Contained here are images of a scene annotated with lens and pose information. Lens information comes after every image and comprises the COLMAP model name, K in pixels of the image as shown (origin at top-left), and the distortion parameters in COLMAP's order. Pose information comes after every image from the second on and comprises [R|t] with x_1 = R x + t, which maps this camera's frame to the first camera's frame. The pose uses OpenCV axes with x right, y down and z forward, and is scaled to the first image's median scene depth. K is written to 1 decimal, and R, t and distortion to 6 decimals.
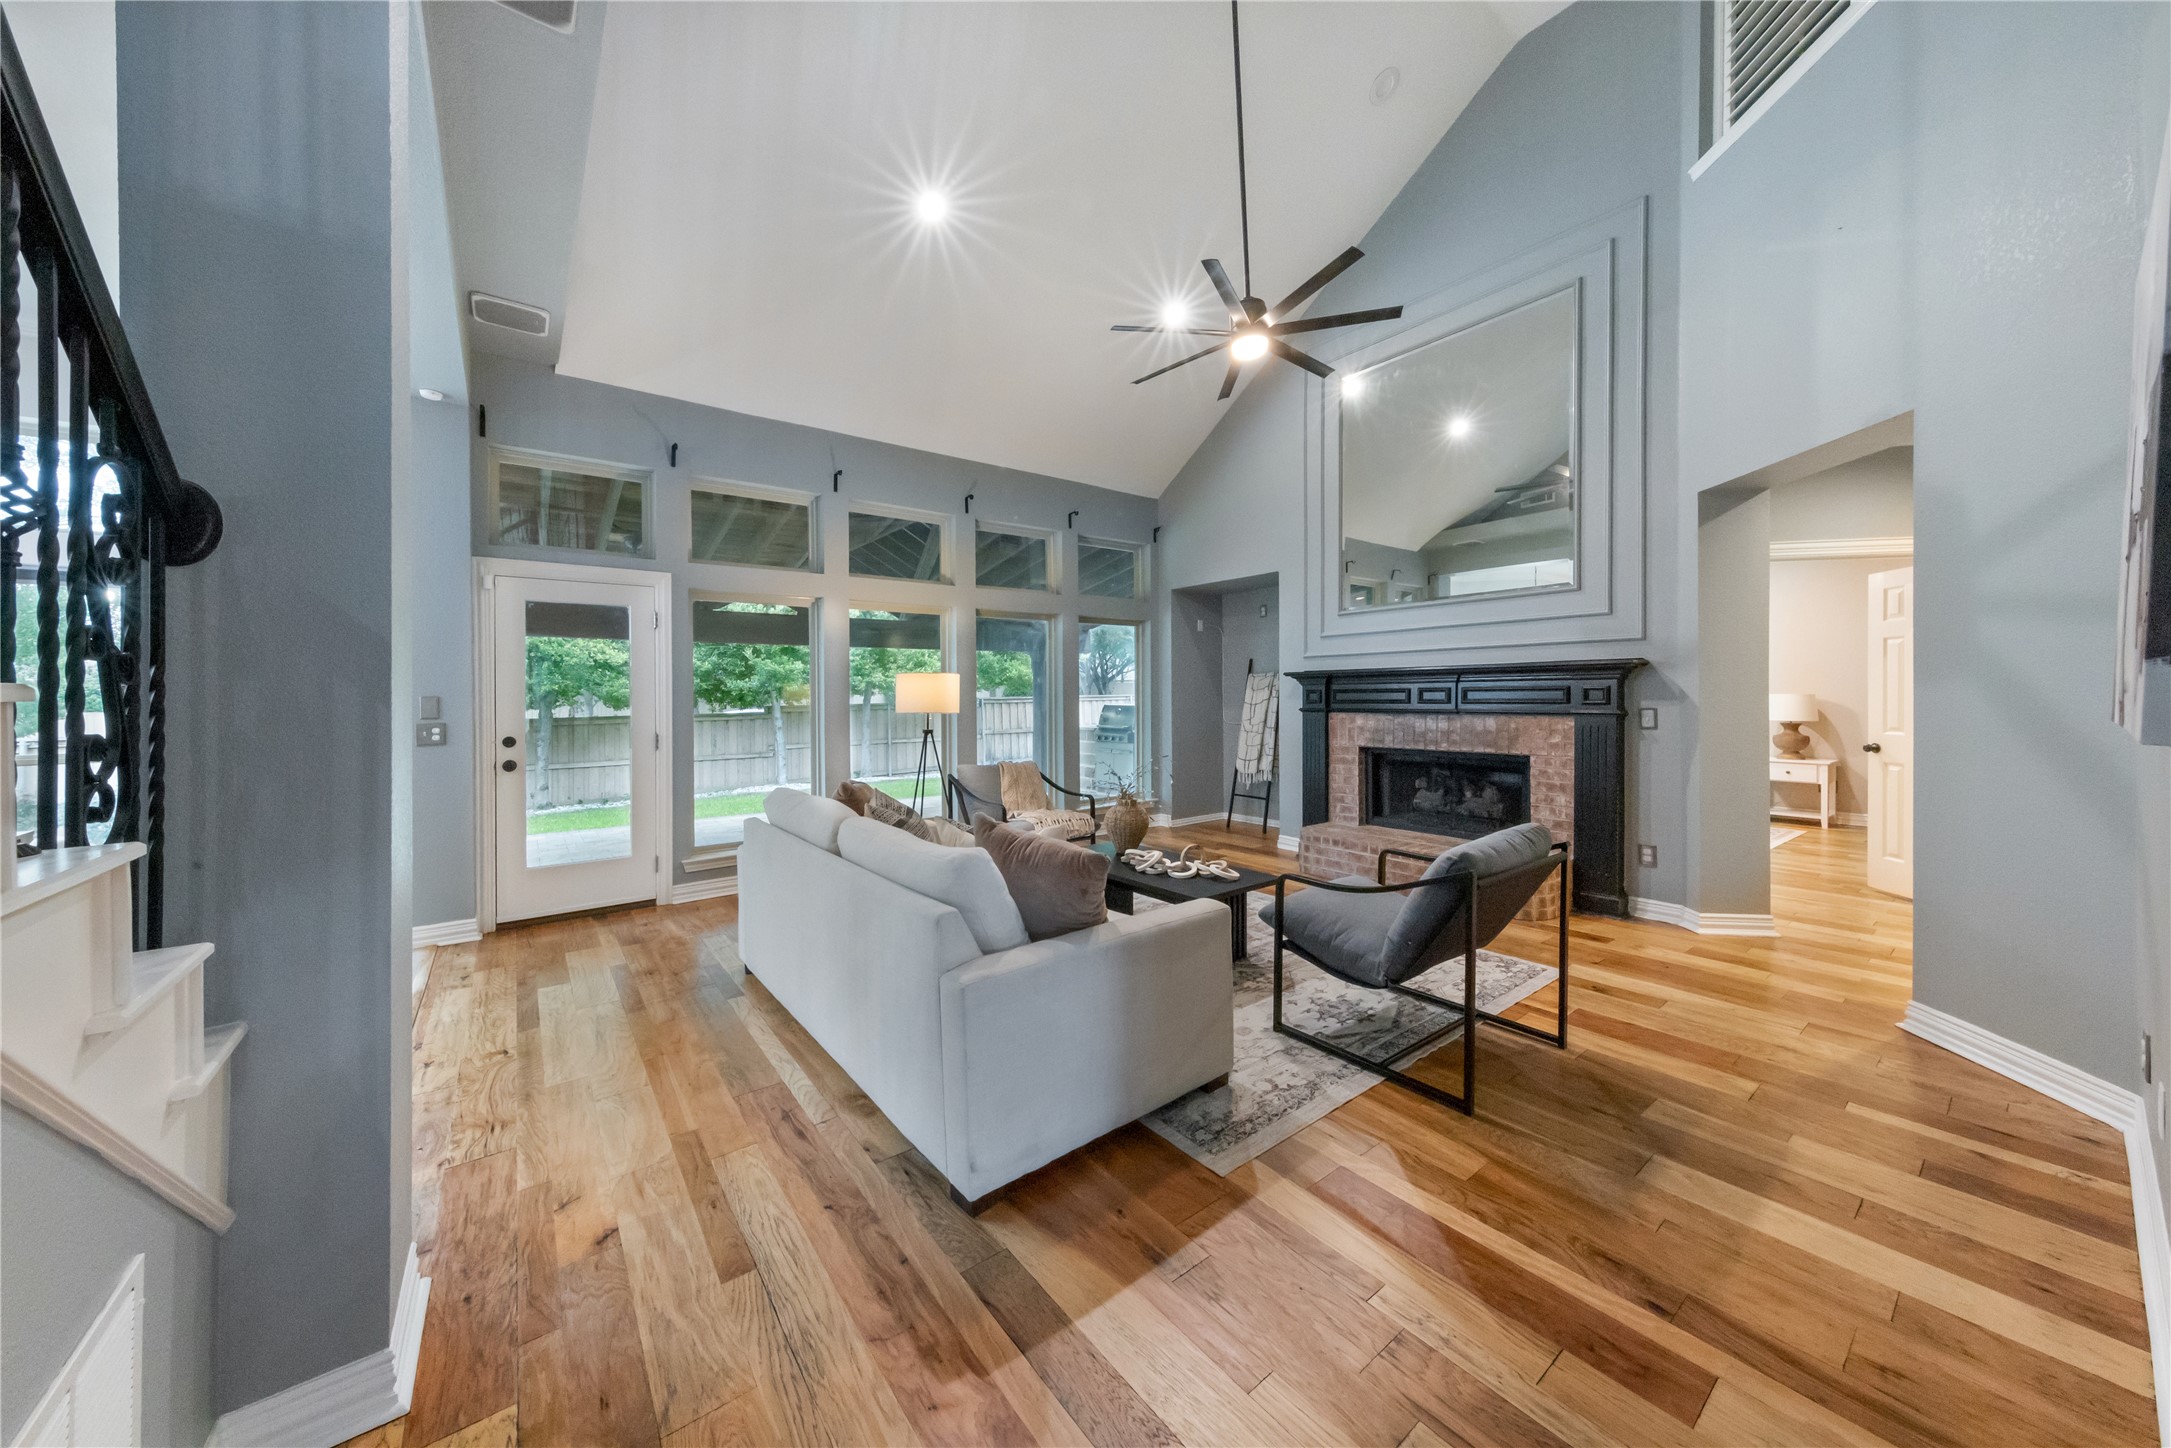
lens RADIAL K [[739.0, 0, 1071.3], [0, 739.0, 700.3], [0, 0, 1]] dist [0.006820, -0.000065]
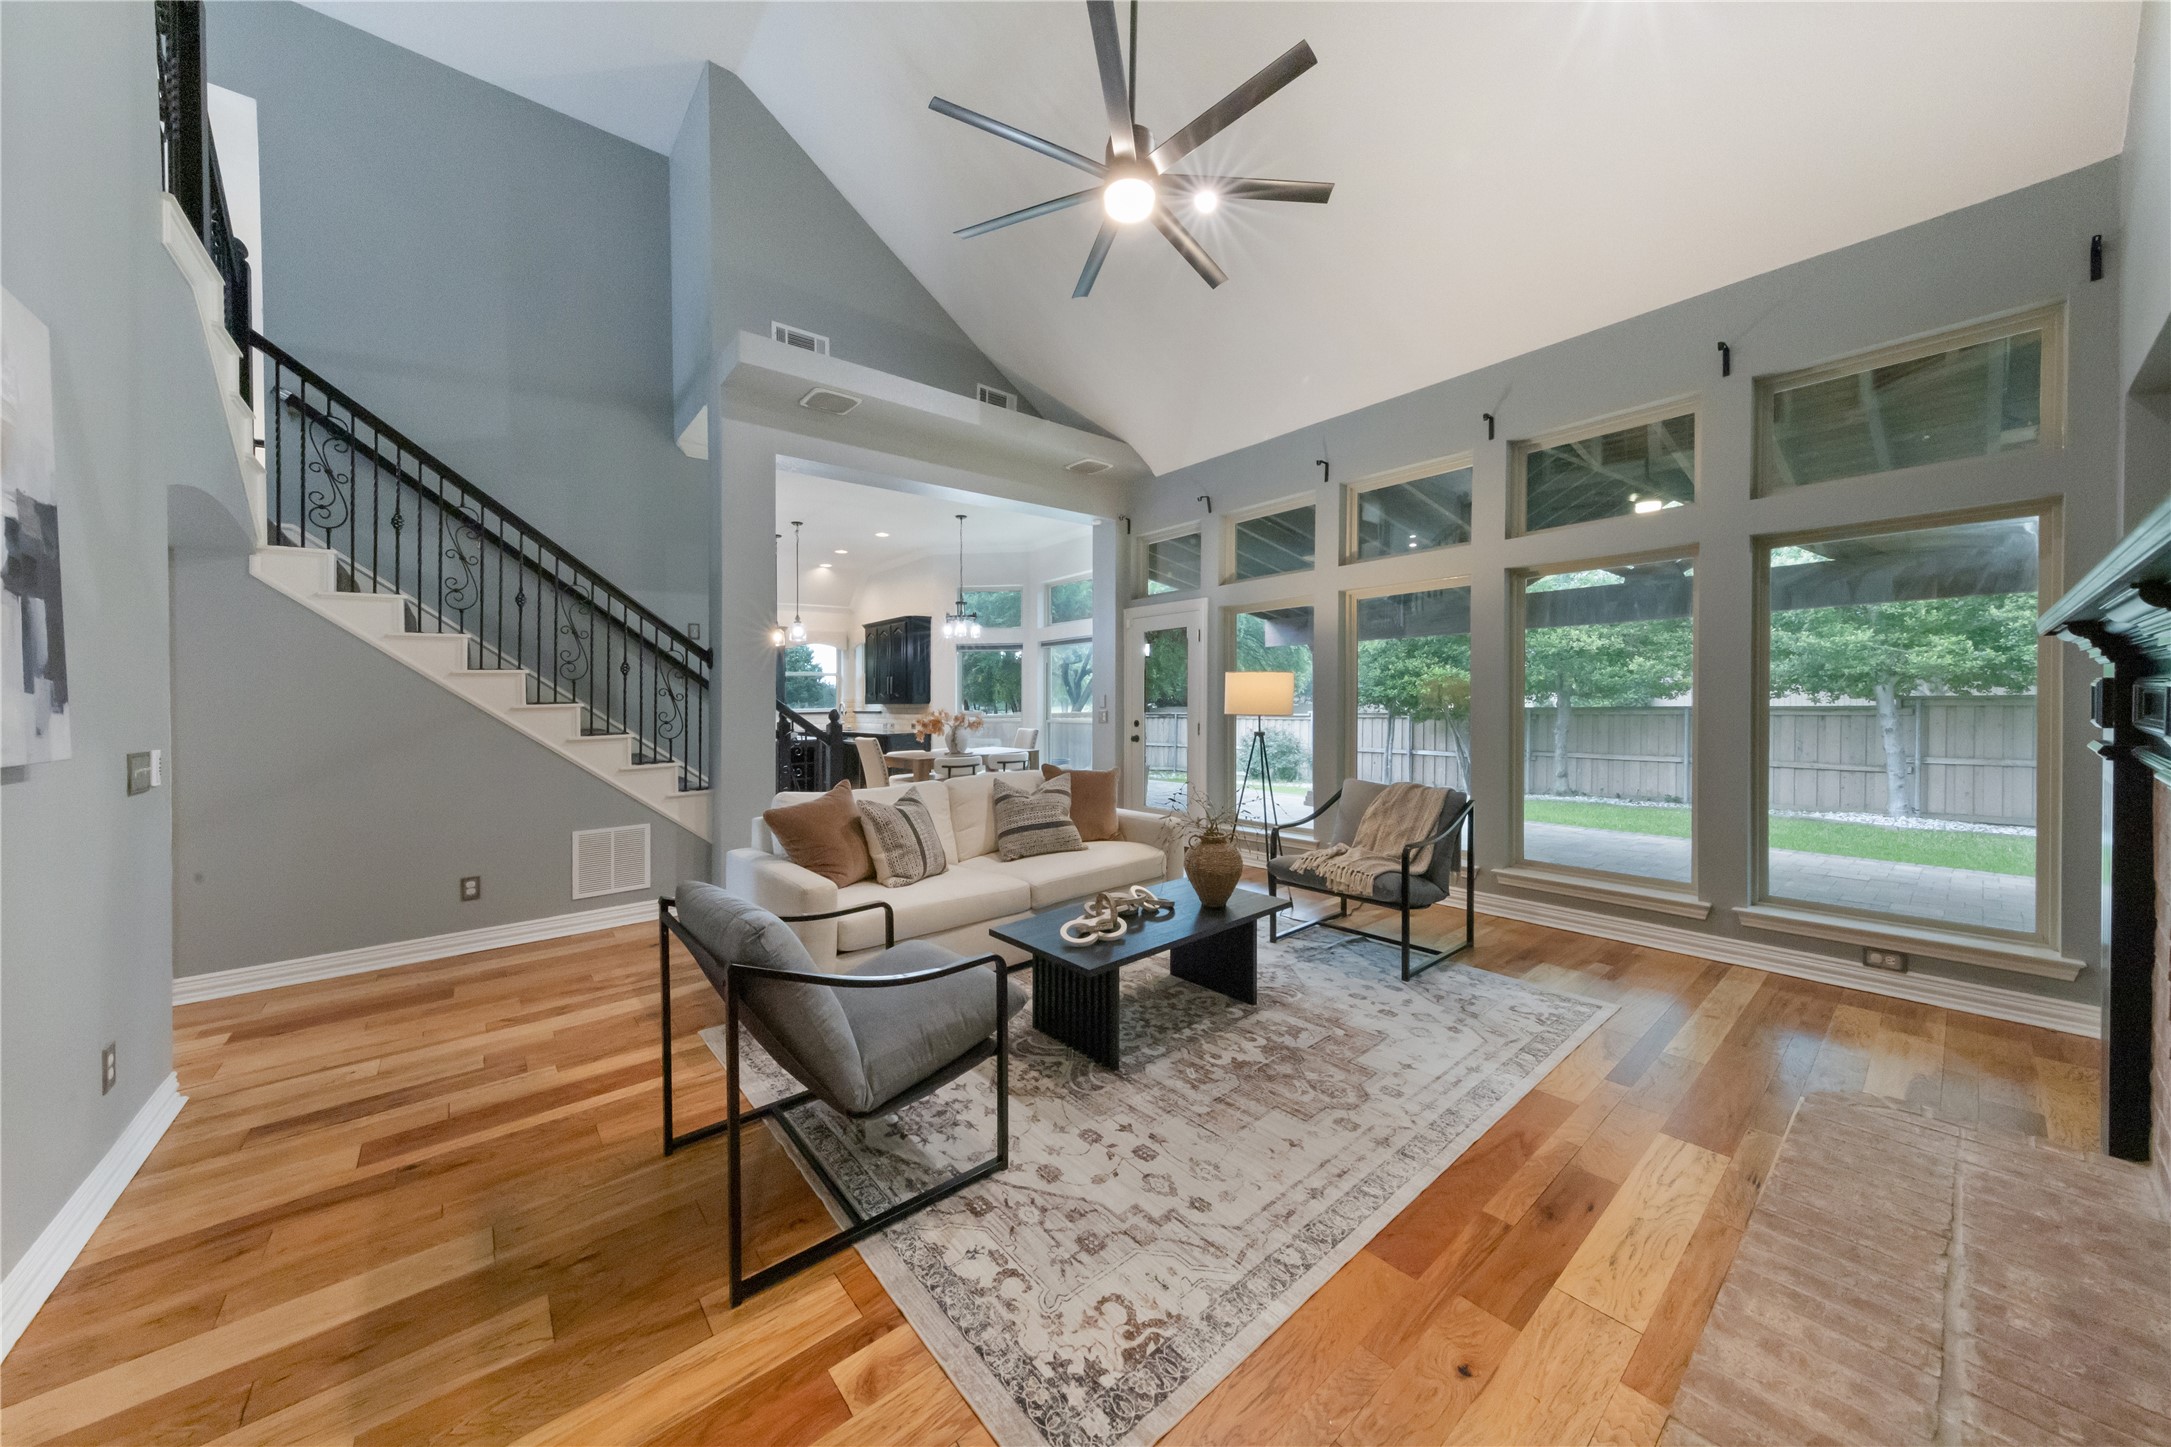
lens RADIAL K [[739.0, 0, 1071.3], [0, 739.0, 699.8], [0, 0, 1]] dist [0.006820, -0.000065]
pose [[0.049950, 0.015890, -0.998625, 0.795564], [0.006149, 0.999850, 0.016217, -0.020340], [0.998733, -0.006951, 0.049845, 0.779548]]
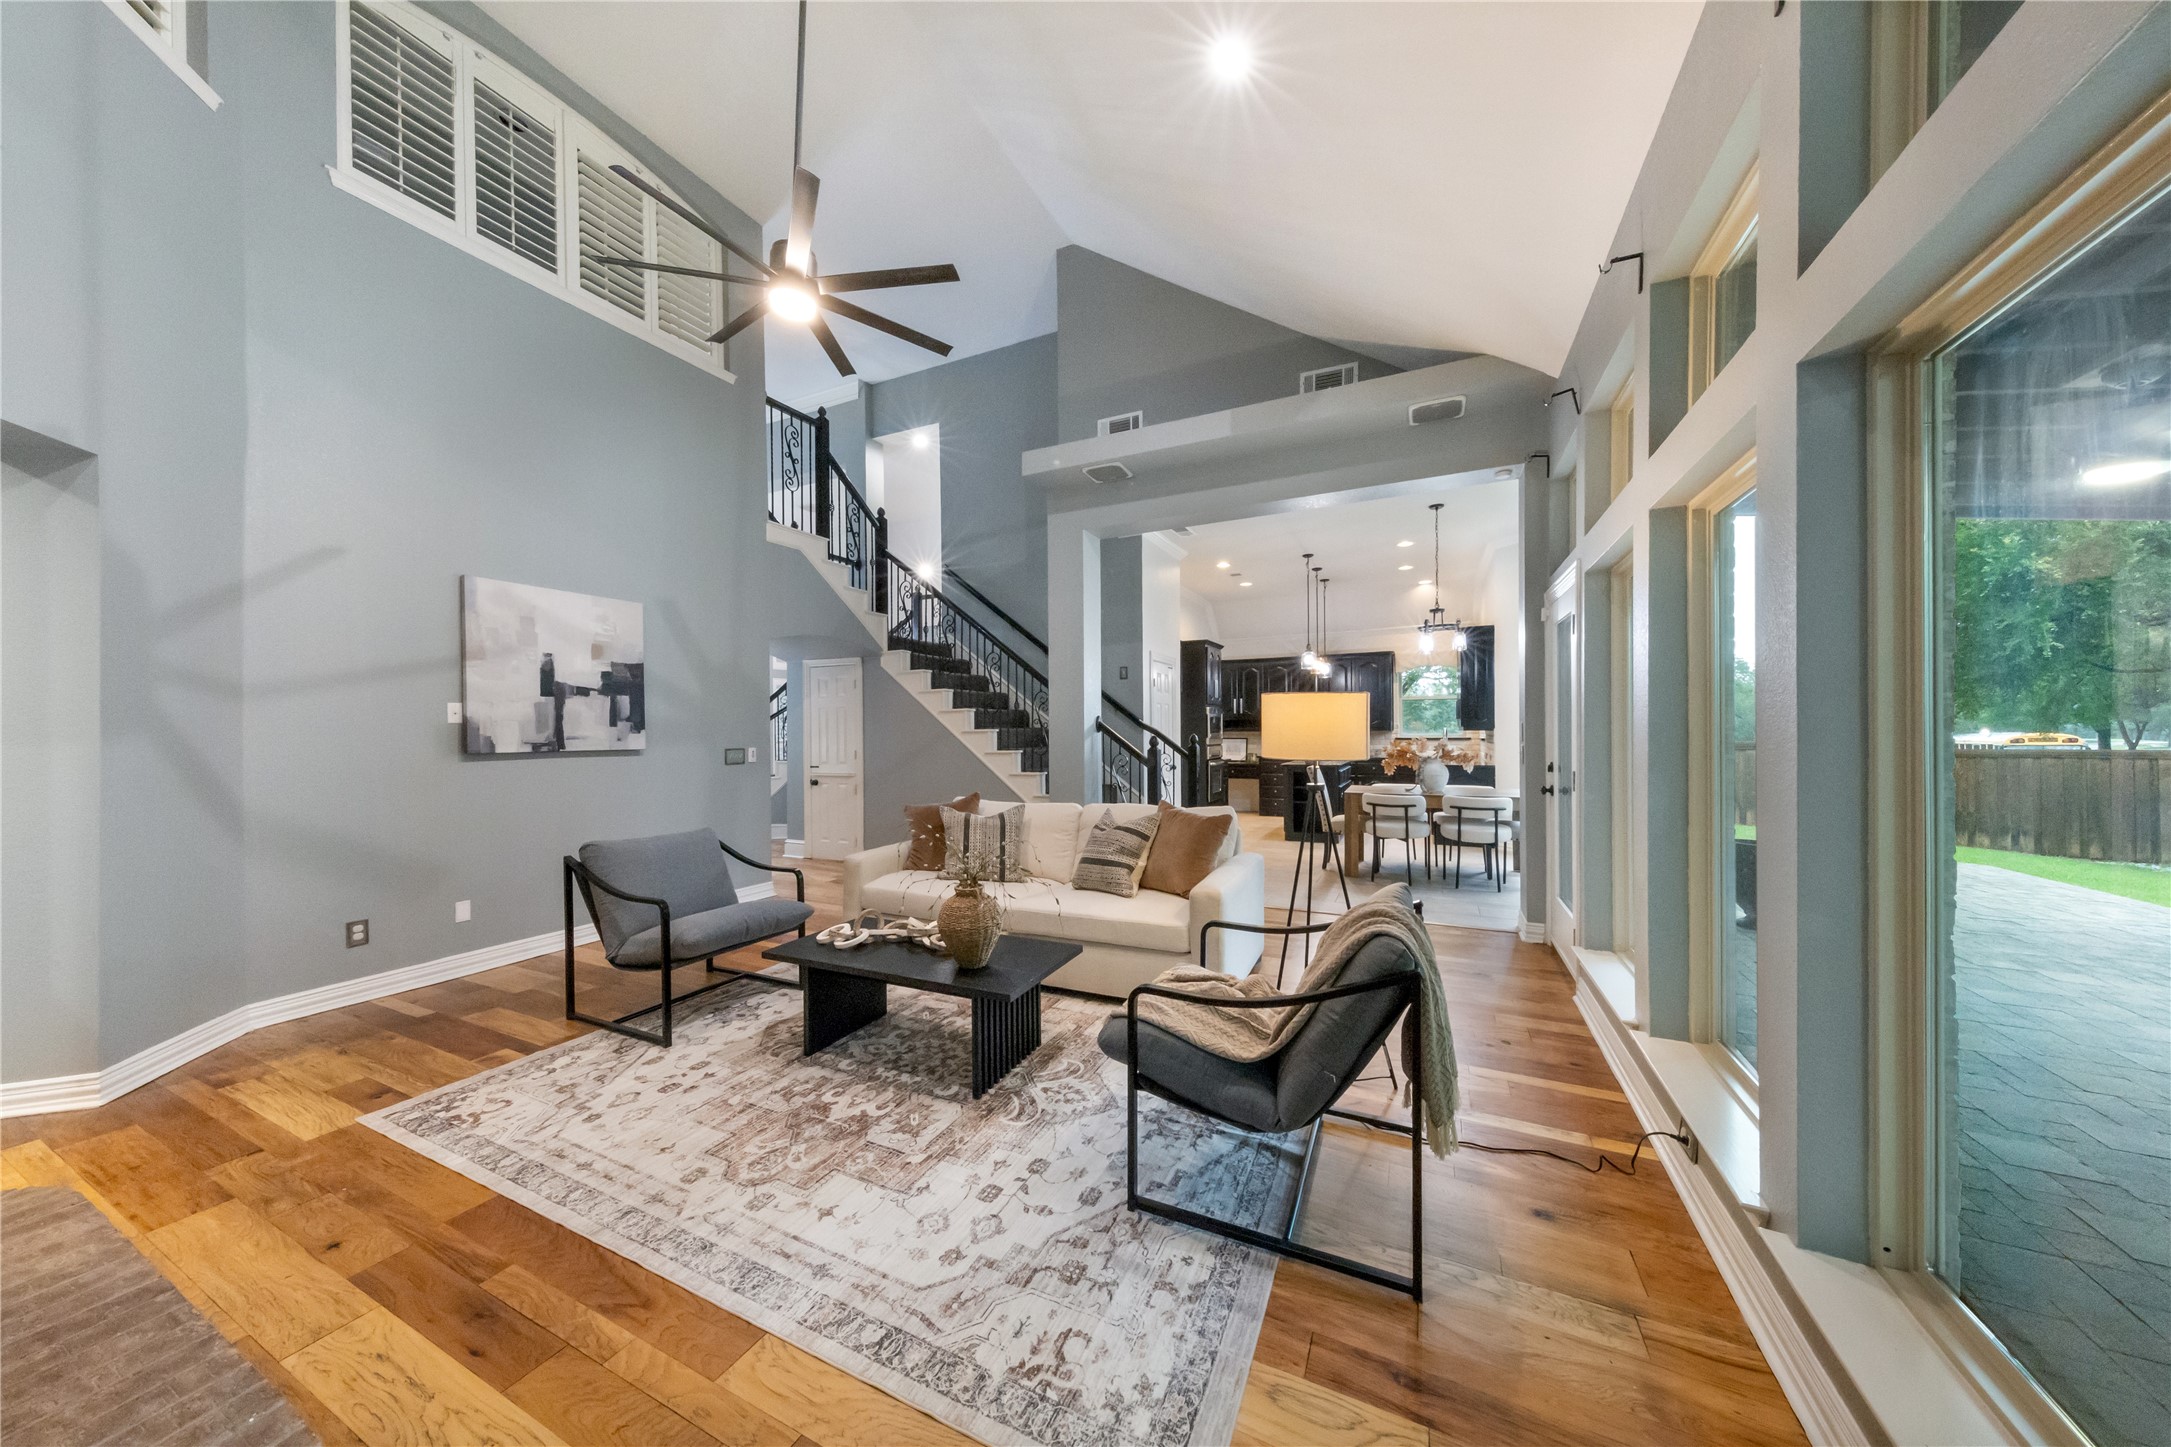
lens RADIAL K [[703.8, 0, 1075.6], [0, 703.8, 715.4], [0, 0, 1]] dist [0.008010, -0.000309]
pose [[-0.891335, 0.013407, -0.453148, 0.268134], [0.018281, 0.999813, -0.006379, -0.020296], [0.452977, -0.013970, -0.891413, 1.558930]]
